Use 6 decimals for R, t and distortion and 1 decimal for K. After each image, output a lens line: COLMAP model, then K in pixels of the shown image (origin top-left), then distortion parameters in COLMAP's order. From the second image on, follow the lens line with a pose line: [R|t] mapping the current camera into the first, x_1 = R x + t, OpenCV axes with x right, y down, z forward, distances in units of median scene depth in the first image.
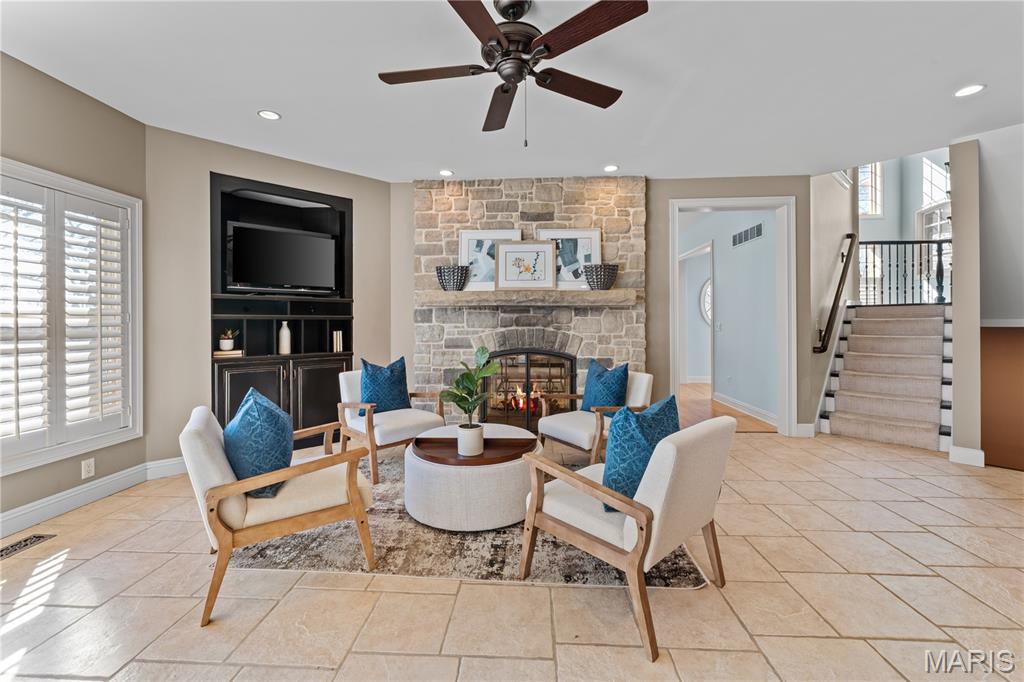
lens RADIAL K [[414.8, 0, 510.2], [0, 414.8, 324.6], [0, 0, 1]] dist [-0.000347, -0.000311]
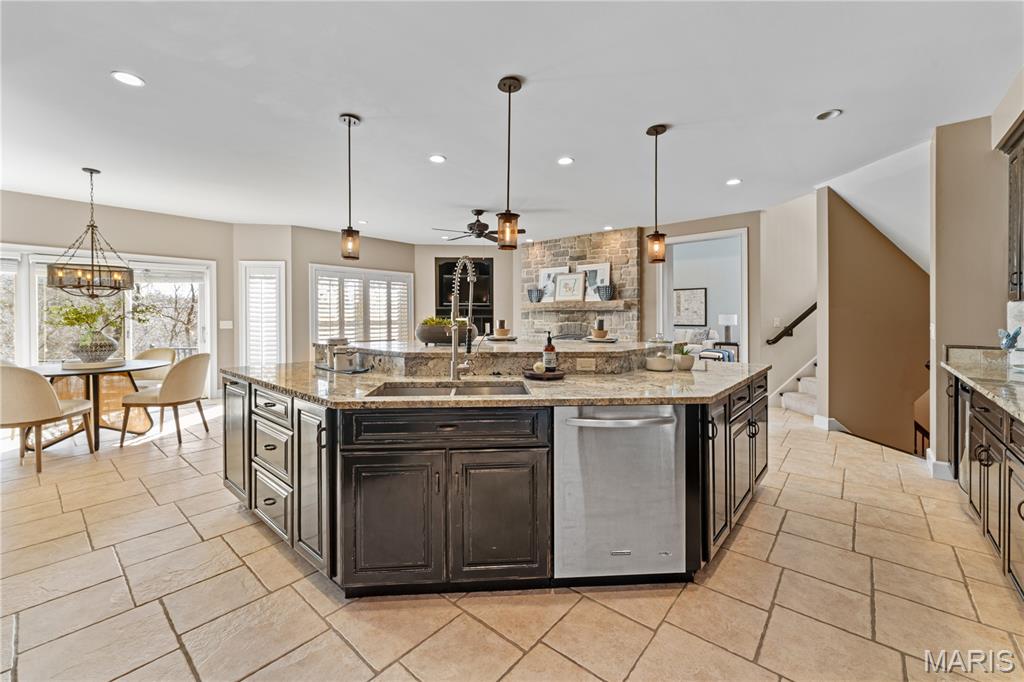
lens RADIAL K [[414.8, 0, 510.2], [0, 414.8, 324.6], [0, 0, 1]] dist [-0.000347, -0.000311]
pose [[0.793621, 0.015285, -0.608220, 0.901332], [-0.003722, 0.999788, 0.020269, -0.018587], [0.608401, -0.013822, 0.793509, -0.542696]]
